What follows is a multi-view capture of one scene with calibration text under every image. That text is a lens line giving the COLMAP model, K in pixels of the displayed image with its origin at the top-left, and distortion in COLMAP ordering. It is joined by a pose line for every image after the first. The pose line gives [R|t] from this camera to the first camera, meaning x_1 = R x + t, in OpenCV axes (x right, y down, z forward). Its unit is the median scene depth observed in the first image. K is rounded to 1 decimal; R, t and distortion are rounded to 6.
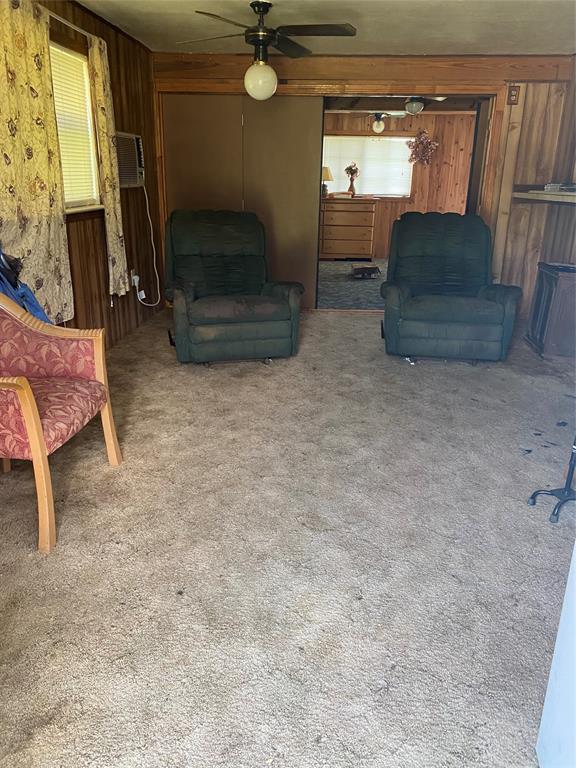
lens RADIAL K [[581.7, 0, 287.9], [0, 581.7, 385.6], [0, 0, 1]] dist [0.019422, -0.020431]
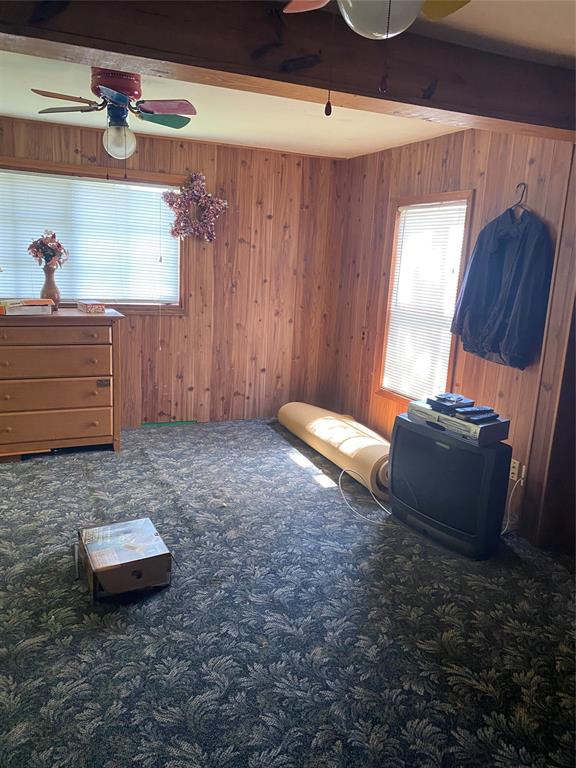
lens RADIAL K [[581.7, 0, 287.8], [0, 581.7, 384.0], [0, 0, 1]] dist [0.019422, -0.020431]
pose [[0.876417, -0.078683, 0.475081, 0.054089], [0.133804, 0.987502, -0.083288, -0.211888], [-0.462590, 0.136563, 0.875992, 0.557880]]
